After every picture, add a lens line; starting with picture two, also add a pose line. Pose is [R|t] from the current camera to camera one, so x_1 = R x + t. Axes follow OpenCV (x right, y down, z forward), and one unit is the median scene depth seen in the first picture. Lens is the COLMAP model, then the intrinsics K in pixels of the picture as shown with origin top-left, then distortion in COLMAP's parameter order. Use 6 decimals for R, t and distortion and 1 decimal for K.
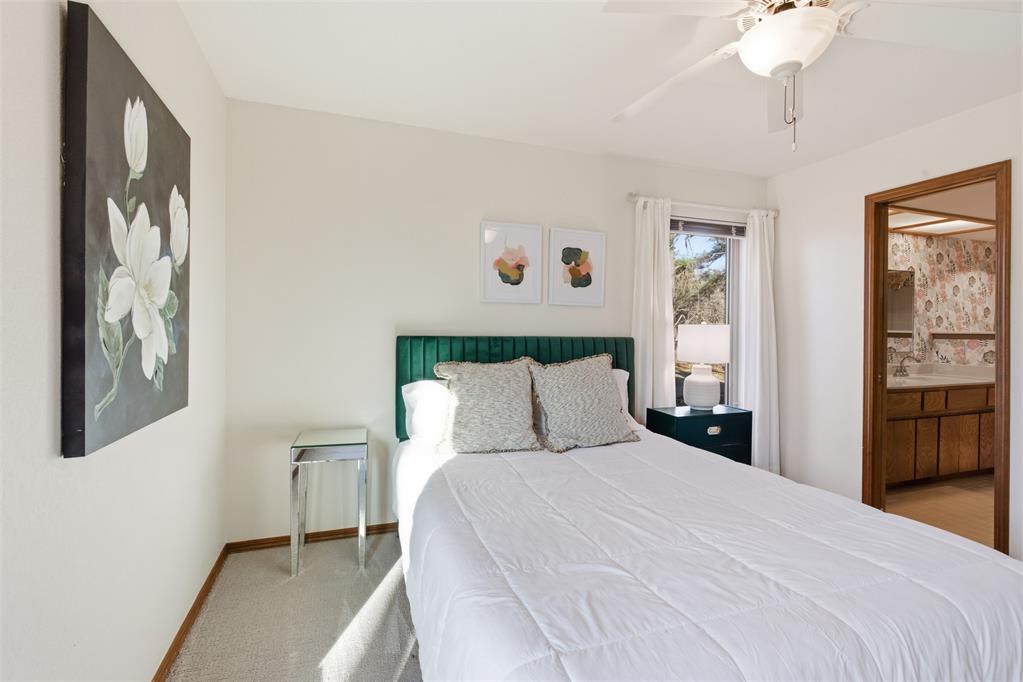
lens RADIAL K [[466.4, 0, 509.9], [0, 466.4, 335.4], [0, 0, 1]] dist [-0.003691, 0.002578]
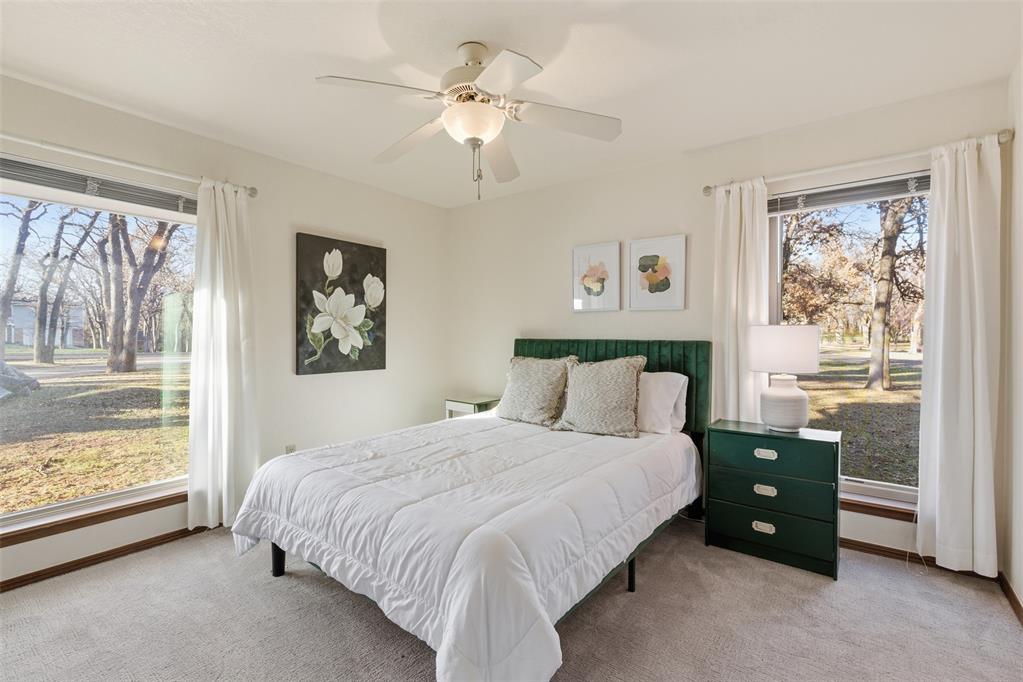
lens RADIAL K [[466.4, 0, 518.0], [0, 466.4, 343.4], [0, 0, 1]] dist [-0.003691, 0.002578]
pose [[0.547751, 0.006679, -0.836615, 0.695261], [-0.005354, 0.999976, 0.004478, 0.006091], [0.836624, 0.002026, 0.547773, 0.140359]]
